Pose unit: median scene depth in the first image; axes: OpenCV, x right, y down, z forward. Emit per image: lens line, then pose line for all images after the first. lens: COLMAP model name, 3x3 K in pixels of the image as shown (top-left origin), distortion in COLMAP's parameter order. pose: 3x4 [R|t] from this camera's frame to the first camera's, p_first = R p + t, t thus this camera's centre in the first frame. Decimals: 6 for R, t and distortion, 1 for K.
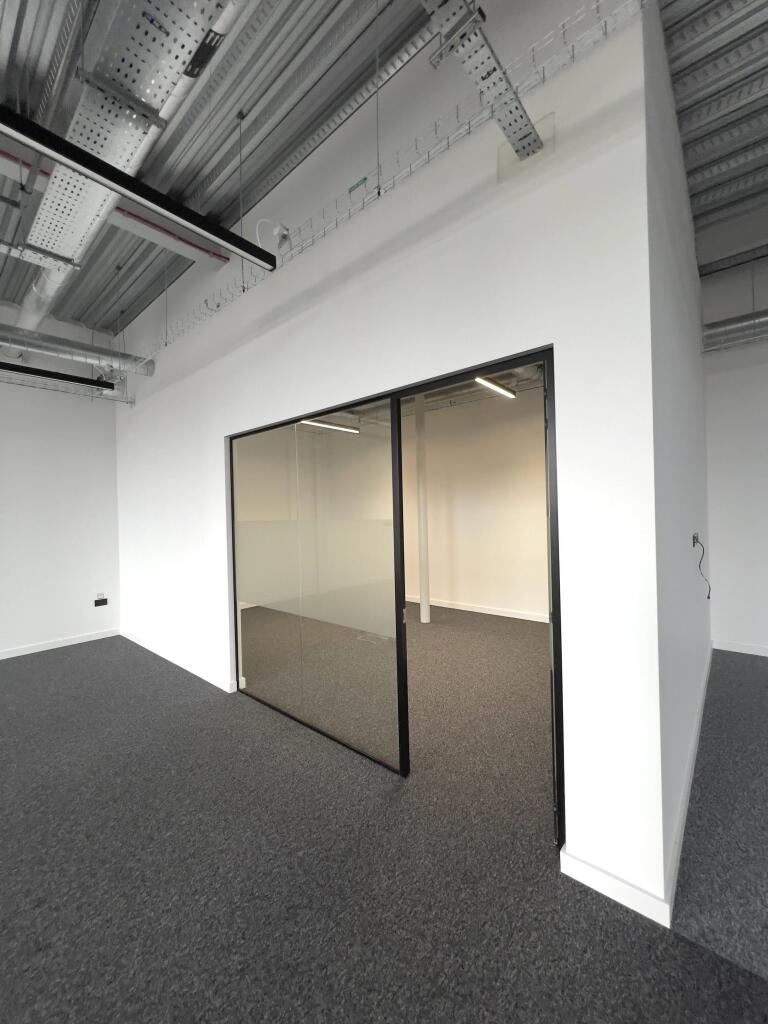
lens RADIAL K [[409.8, 0, 382.2], [0, 409.8, 513.6], [0, 0, 1]] dist [0.001121, -0.000414]
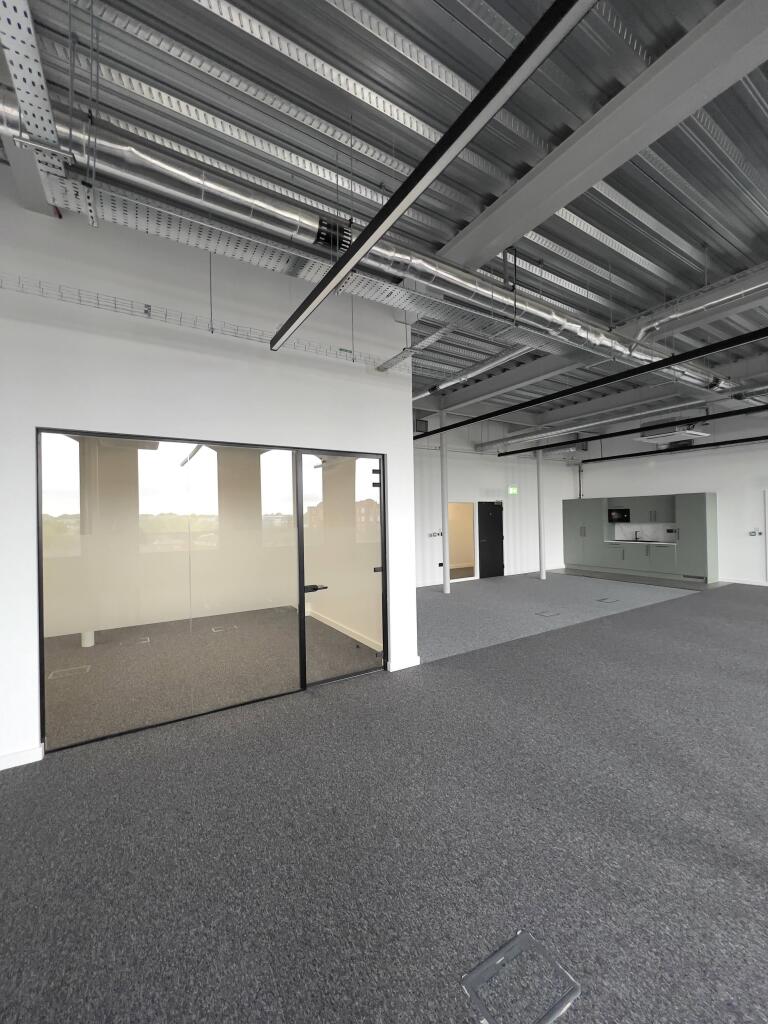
lens RADIAL K [[409.8, 0, 382.2], [0, 409.8, 513.6], [0, 0, 1]] dist [0.001121, -0.000414]
pose [[0.293160, 0.032578, 0.955508, -1.249682], [0.013876, 0.999169, -0.038323, 0.019286], [-0.955963, 0.024493, 0.292465, 0.205313]]
